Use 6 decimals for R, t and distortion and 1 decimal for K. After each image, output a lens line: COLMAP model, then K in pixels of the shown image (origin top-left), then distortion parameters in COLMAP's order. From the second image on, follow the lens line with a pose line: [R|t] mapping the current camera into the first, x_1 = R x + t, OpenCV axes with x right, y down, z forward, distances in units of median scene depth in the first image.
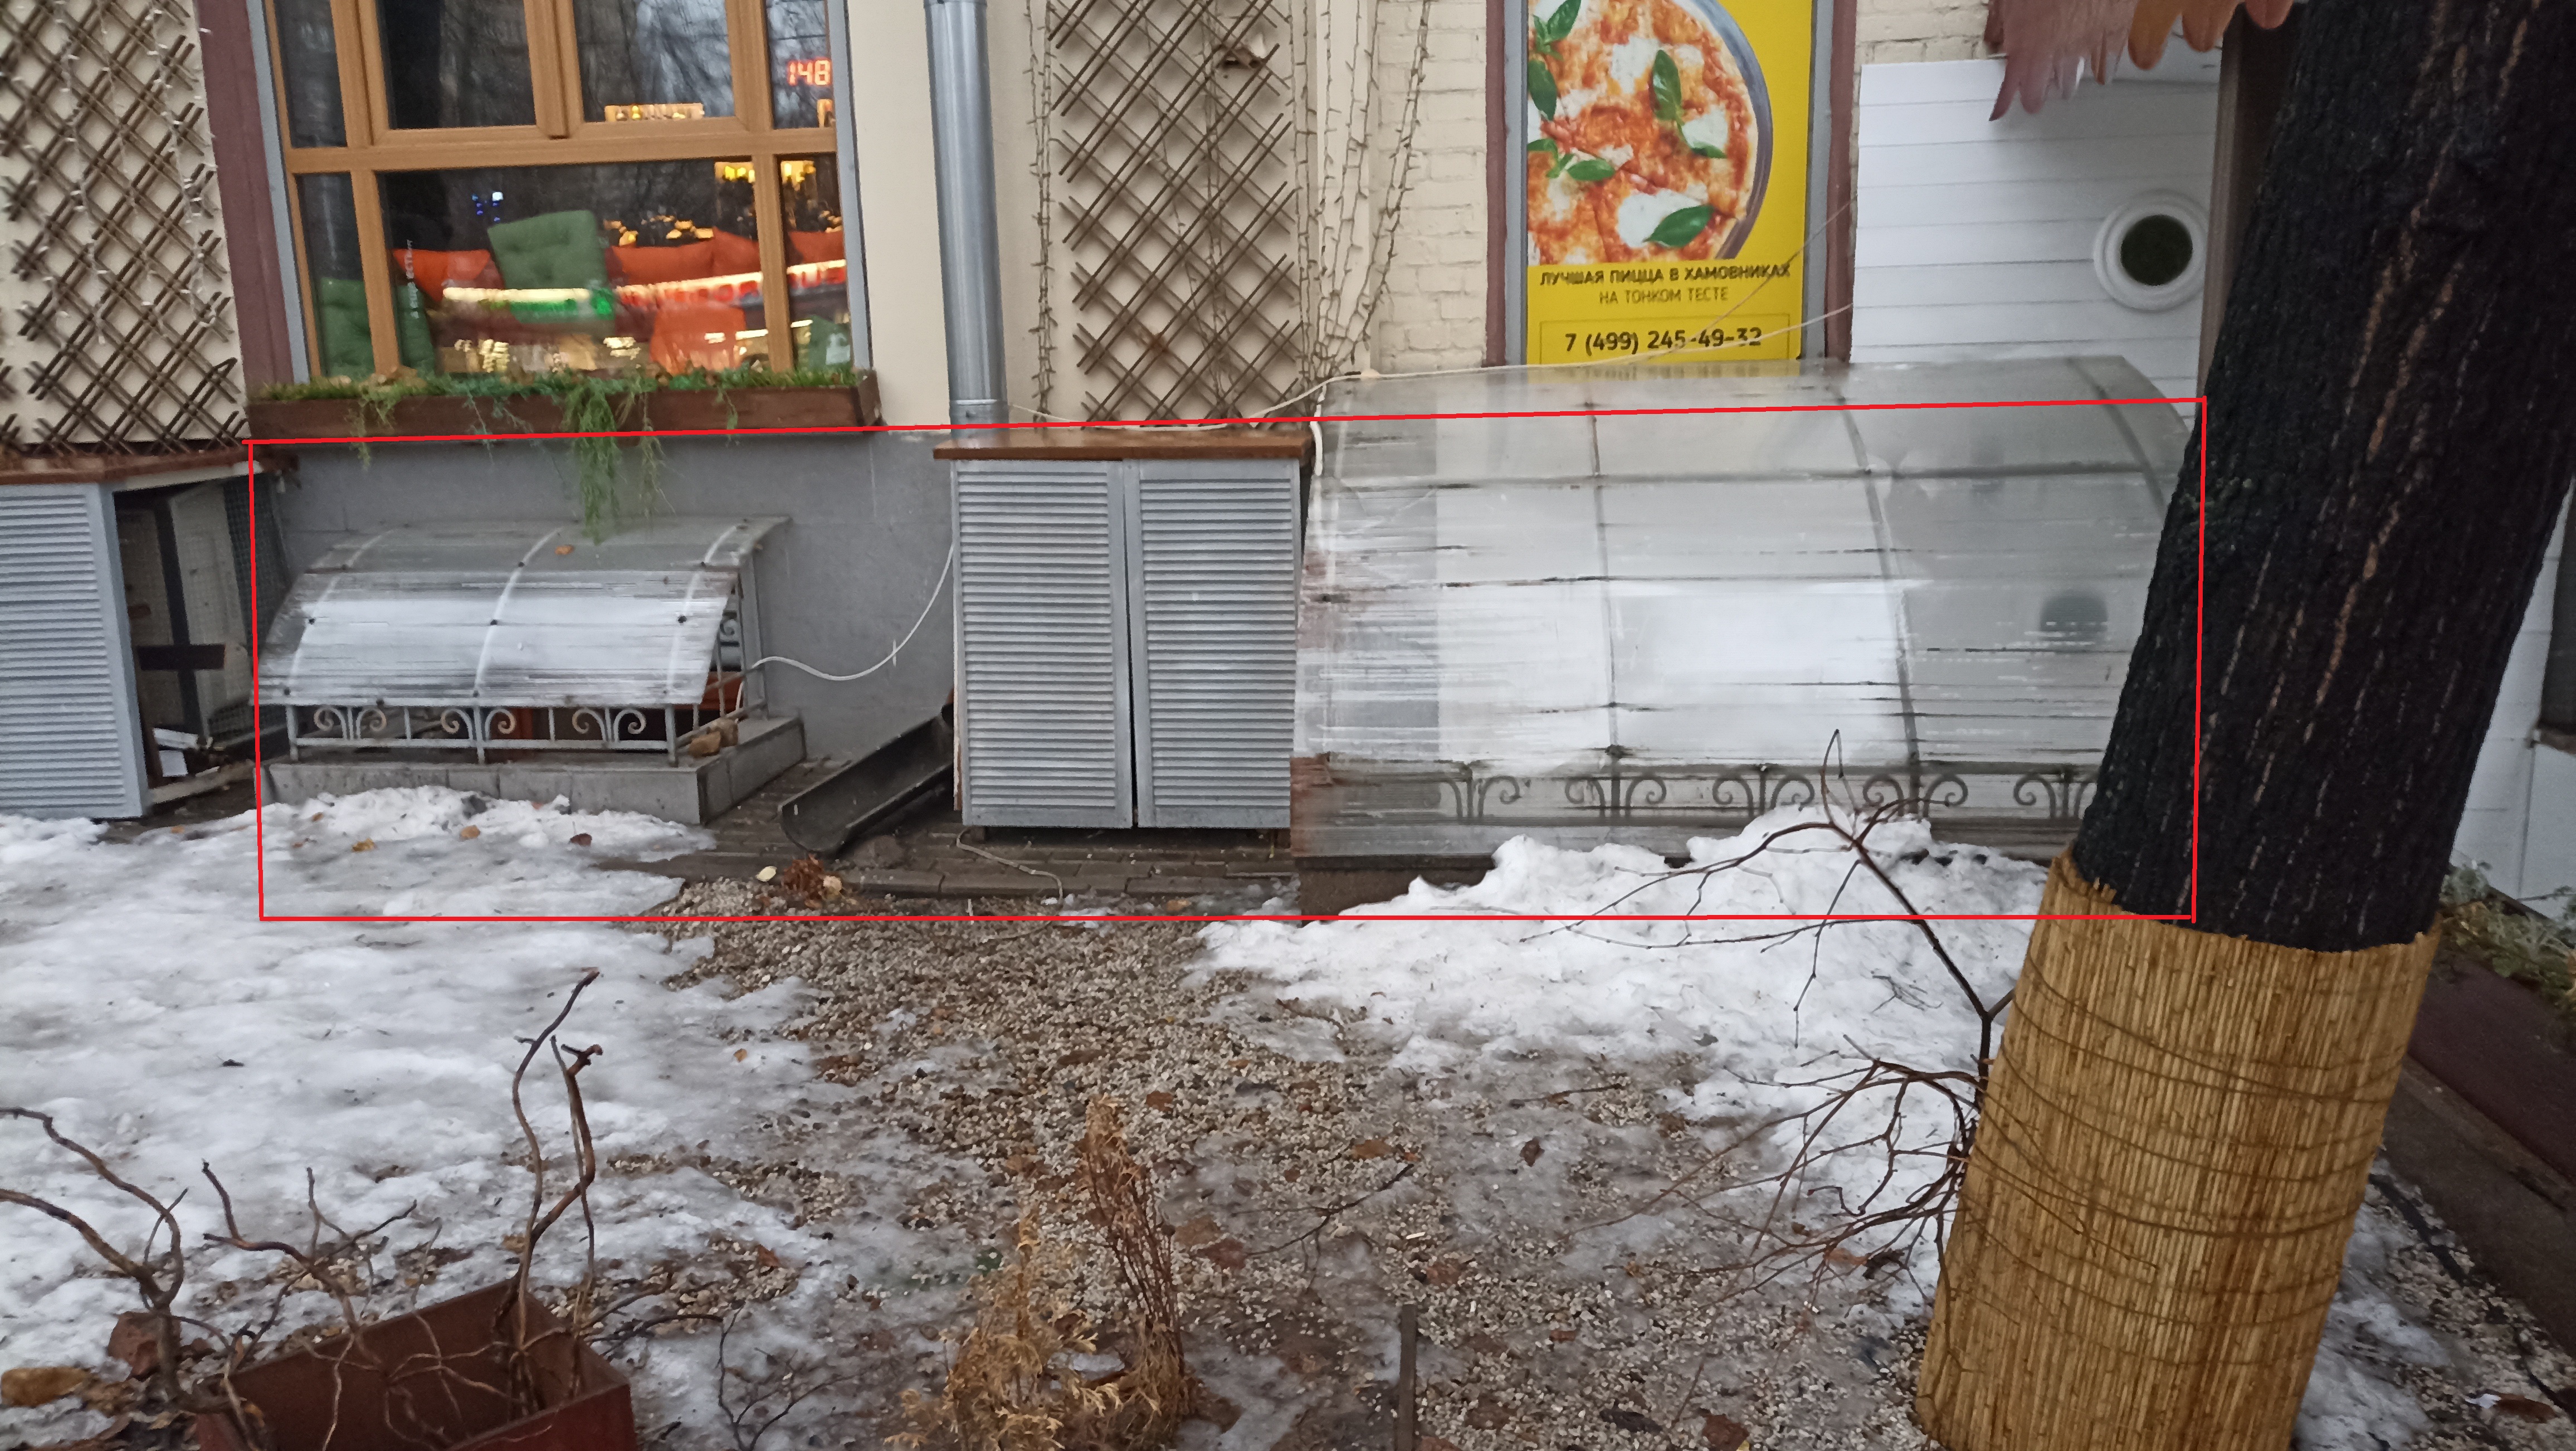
lens RADIAL K [[1870.2, 0, 1330.0], [0, 1870.2, 756.2], [0, 0, 1]] dist [0.028457, -0.017941]
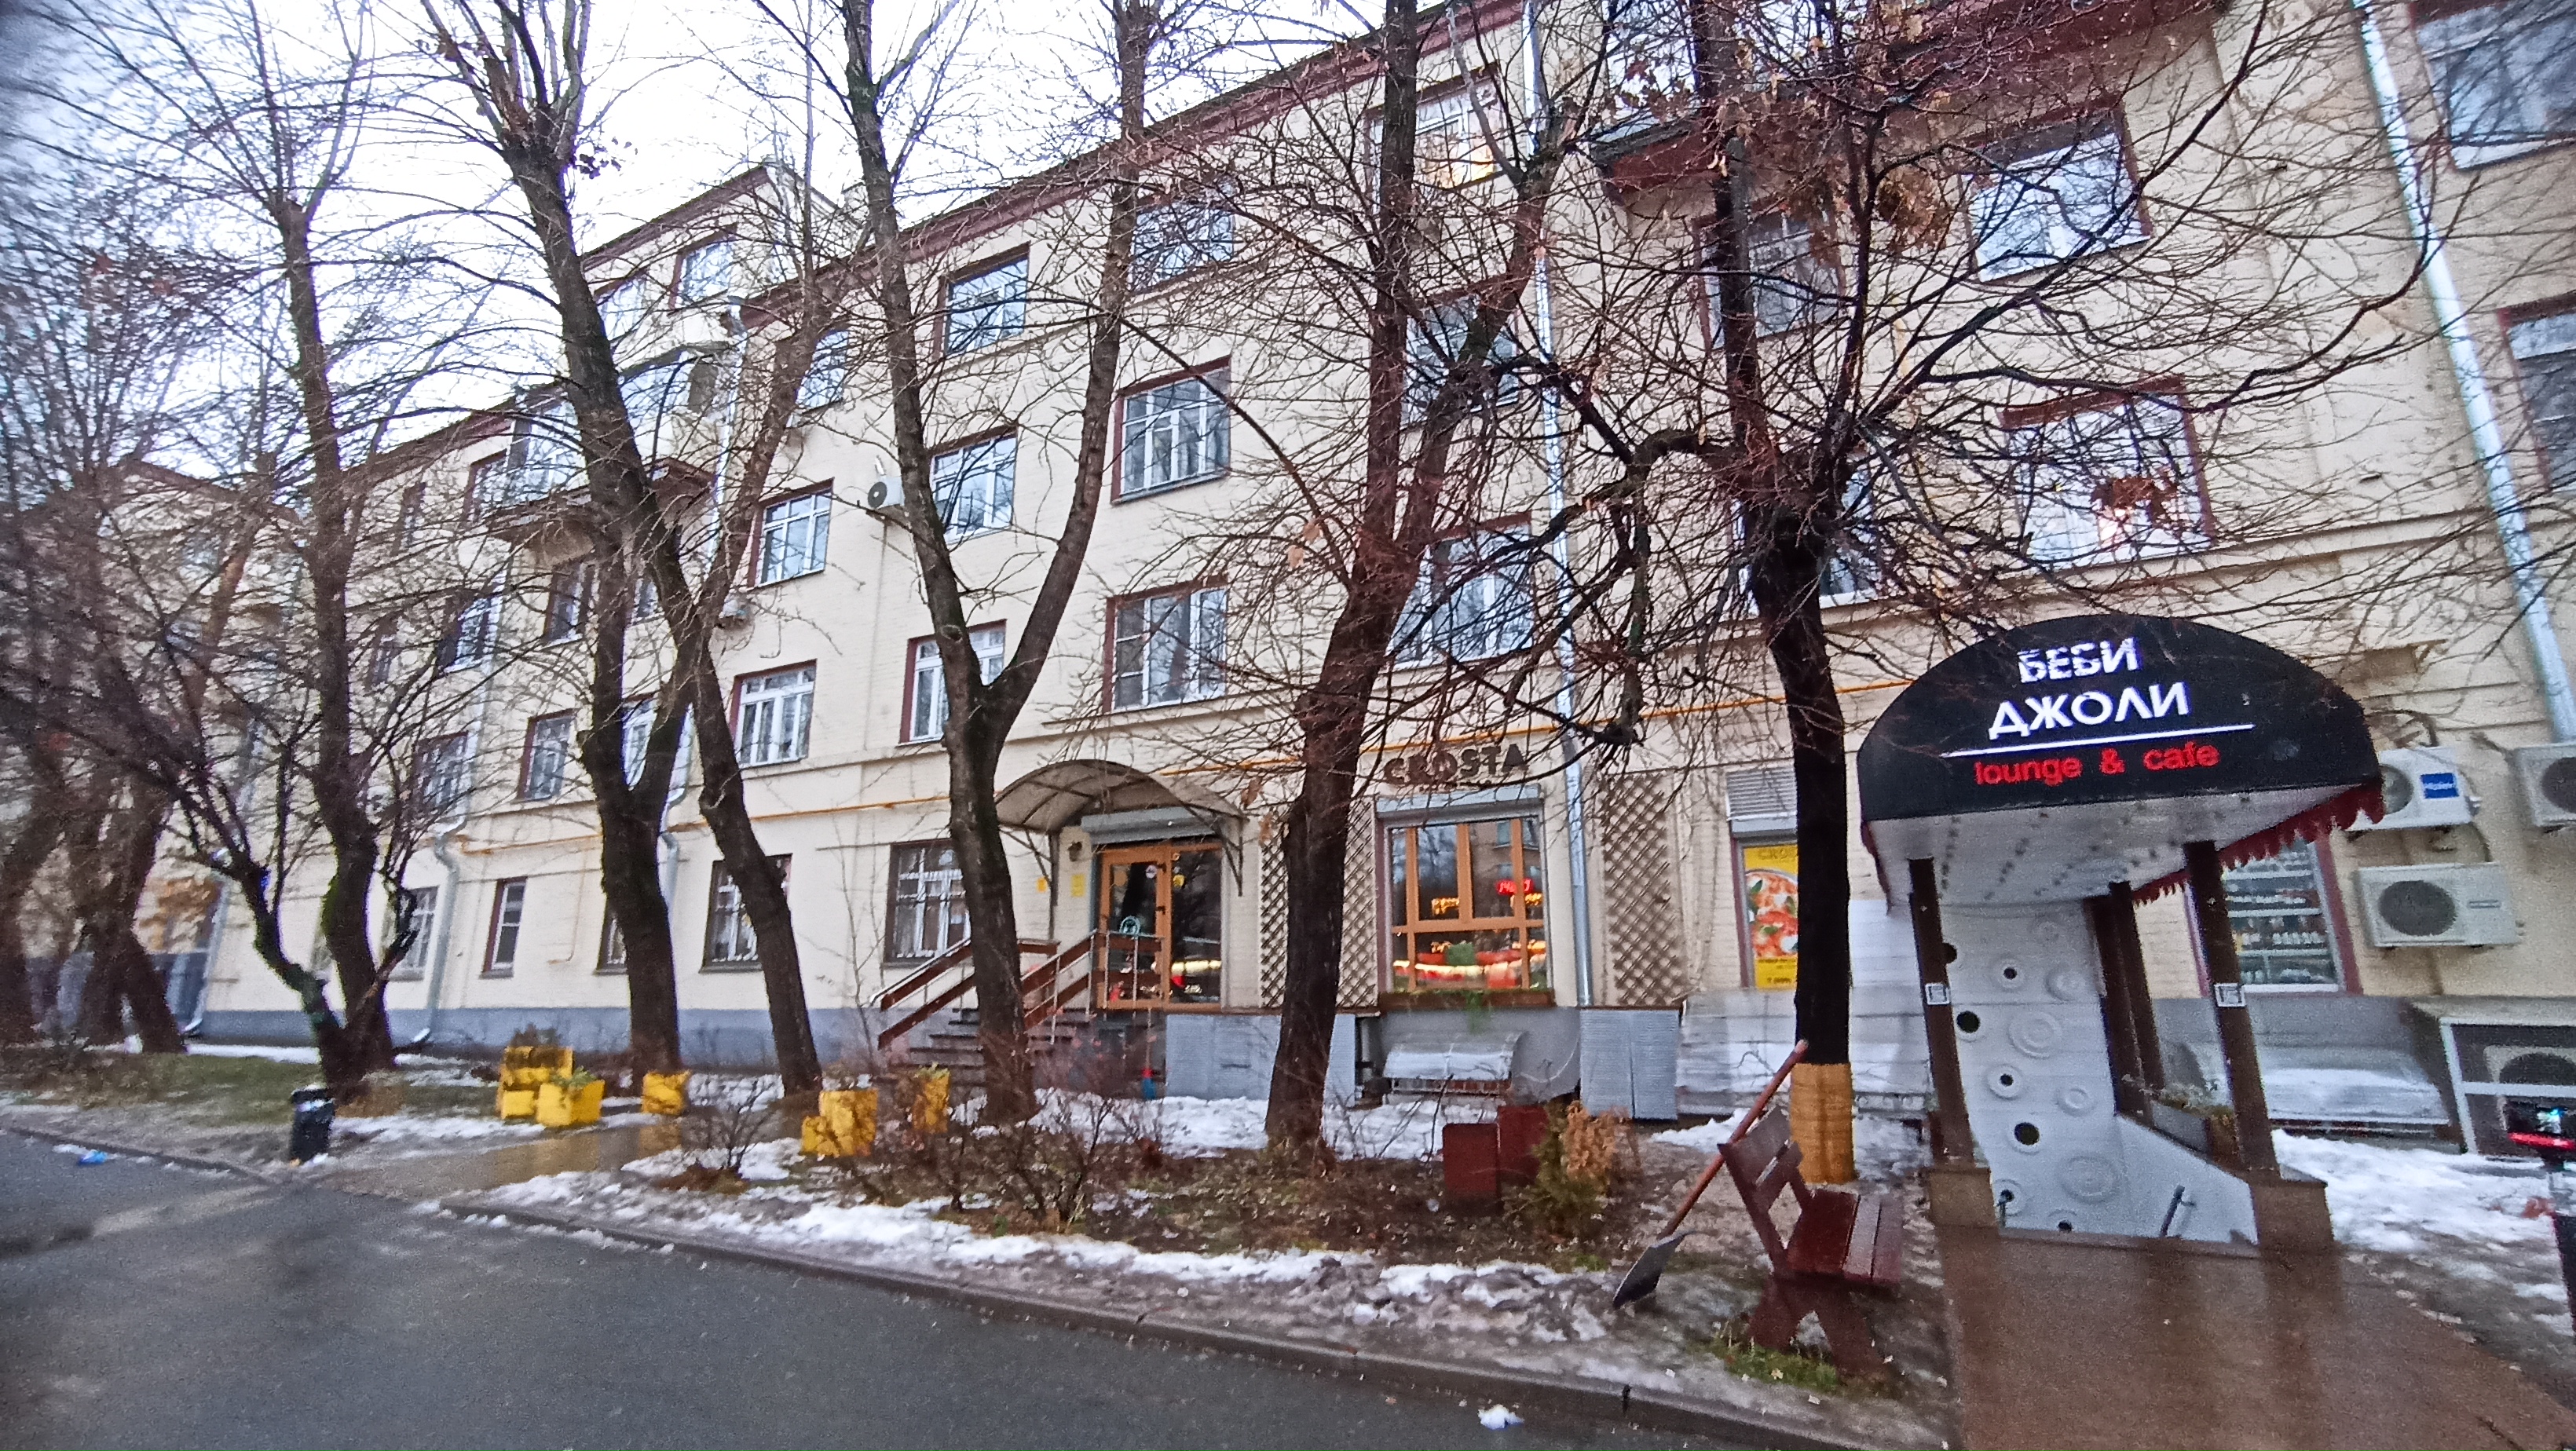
lens RADIAL K [[1141.3, 0, 1319.3], [0, 1141.3, 737.4], [0, 0, 1]] dist [0.000063, 0.002423]
pose [[0.932273, -0.069071, -0.355100, 0.135015], [-0.090915, 0.905364, -0.414789, 0.295839], [0.350145, 0.418981, 0.837767, -1.132874]]
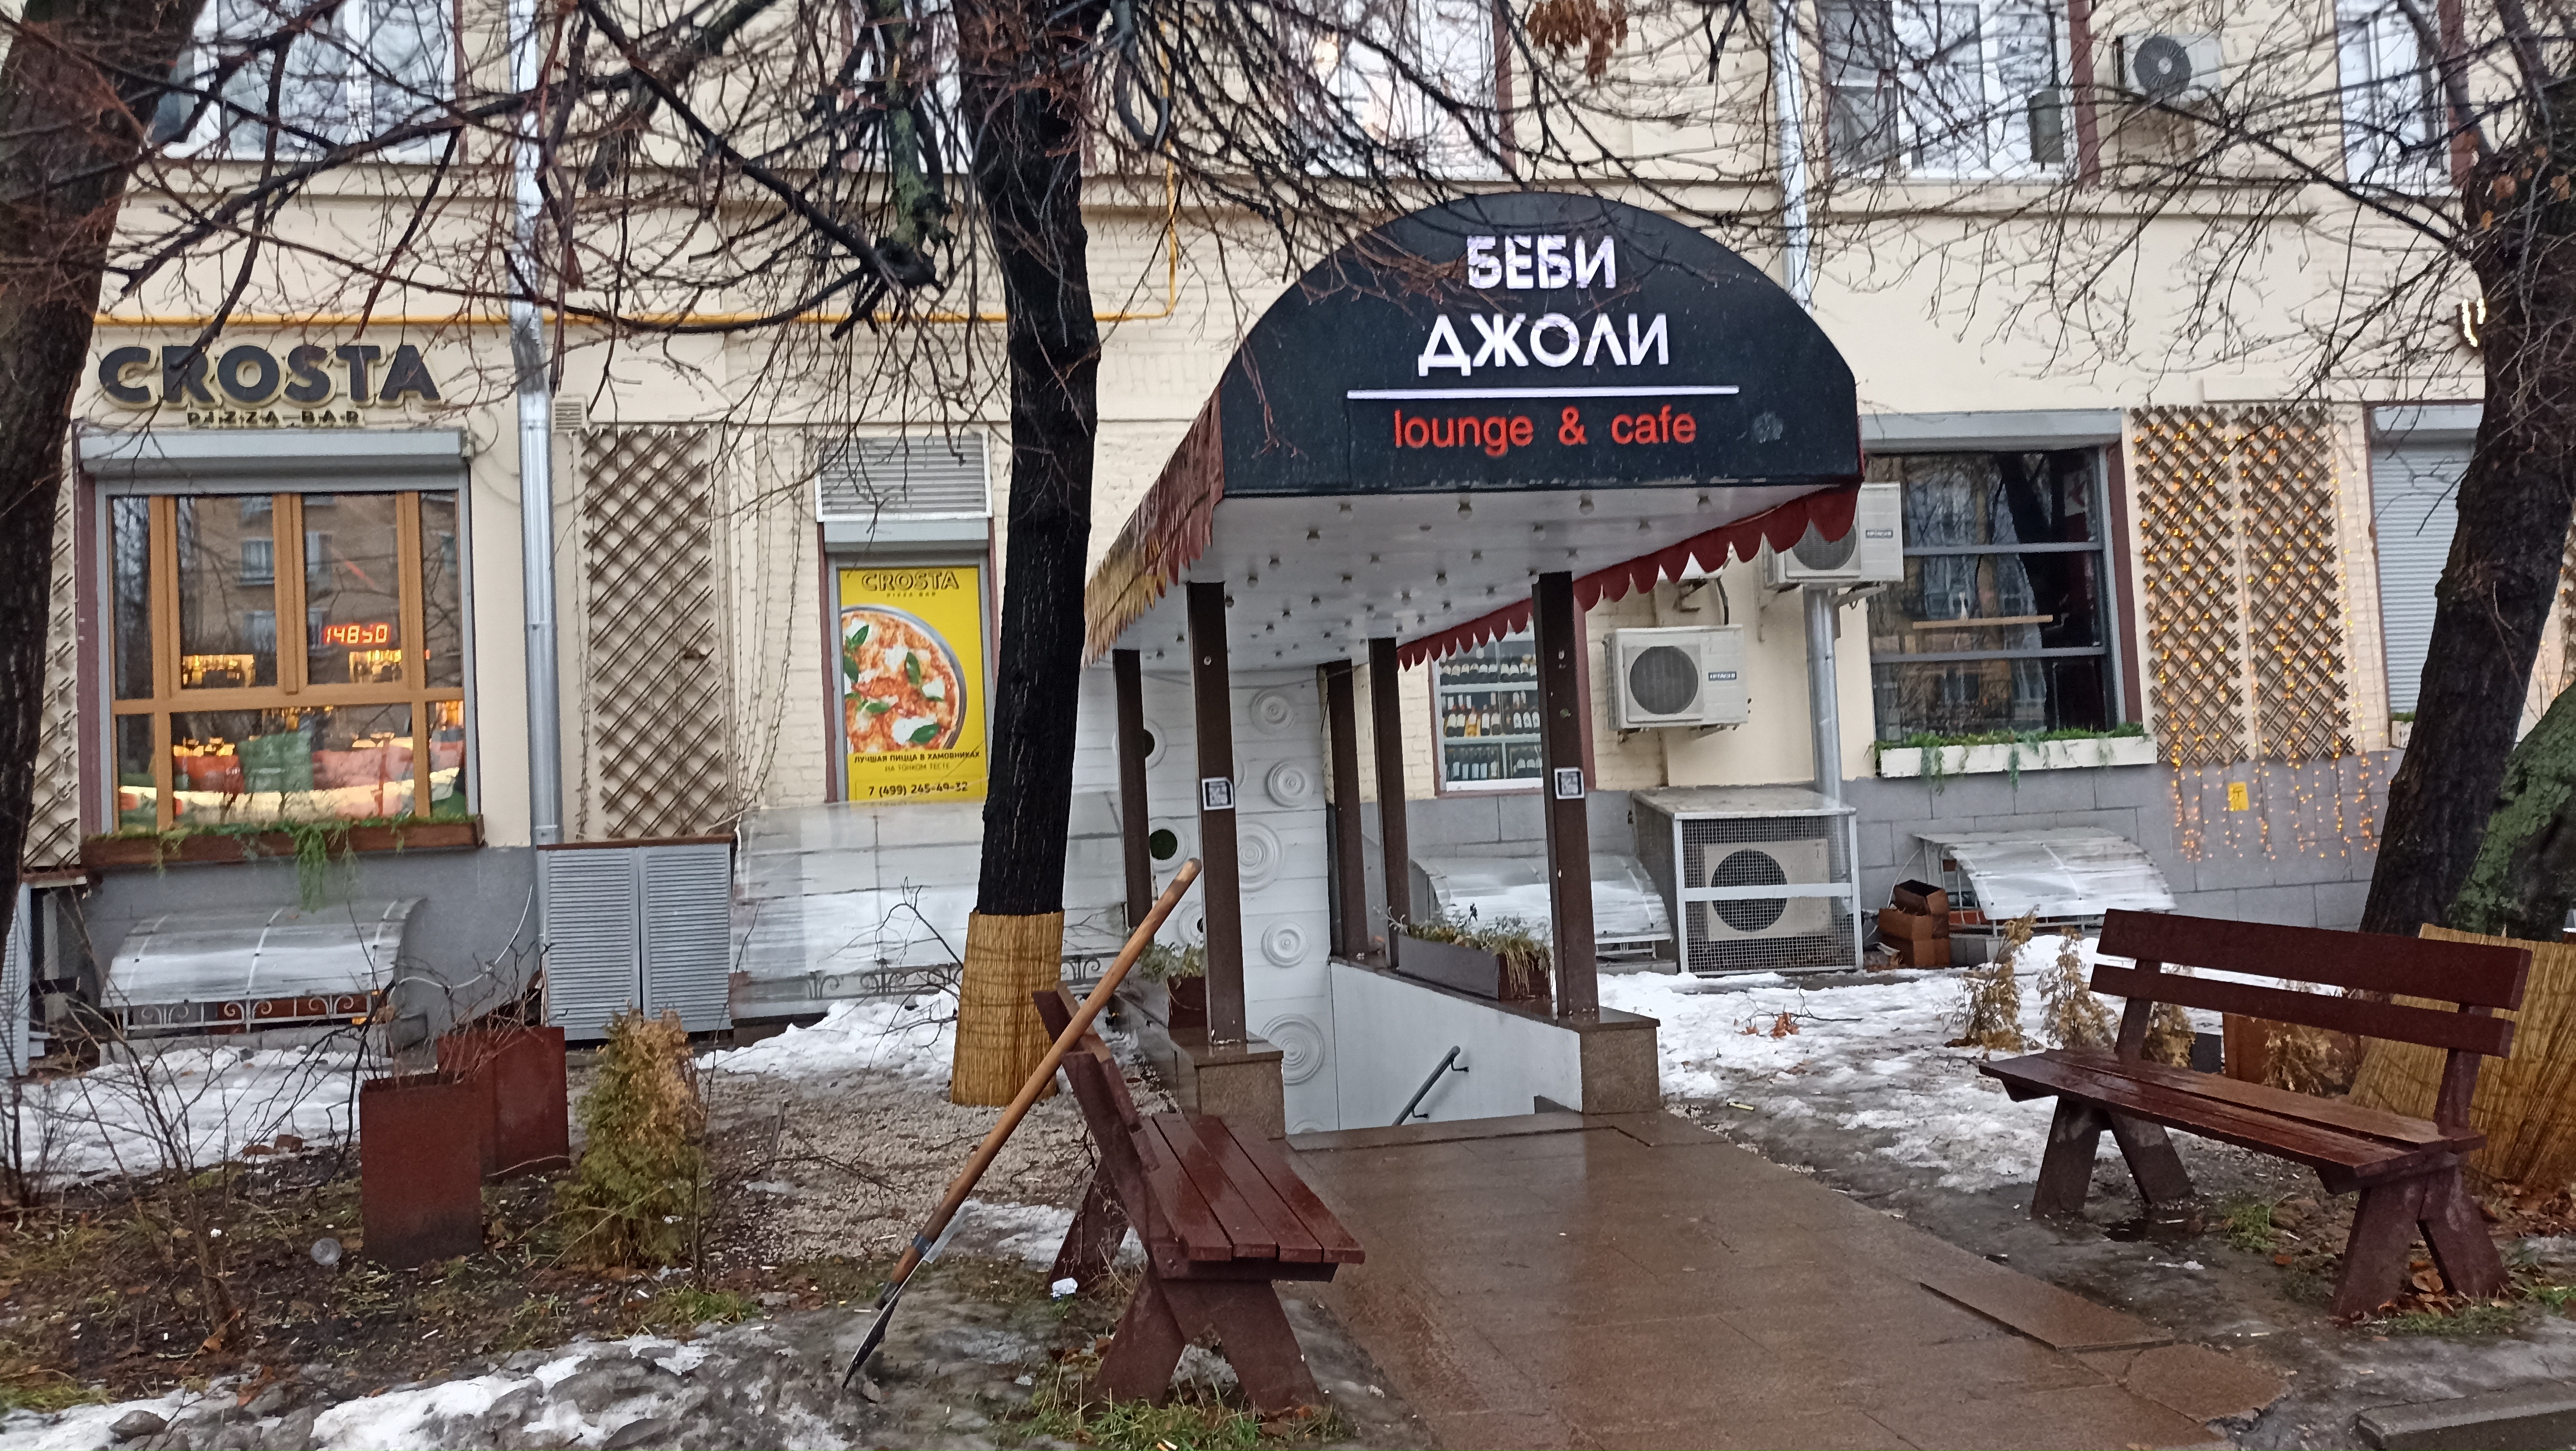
lens RADIAL K [[1870.2, 0, 1276.8], [0, 1870.2, 731.6], [0, 0, 1]] dist [0.028457, -0.017941]
pose [[0.958755, -0.010632, 0.284035, -0.020477], [0.087418, 0.961893, -0.259074, 0.268590], [-0.270457, 0.273218, 0.923149, -0.956193]]
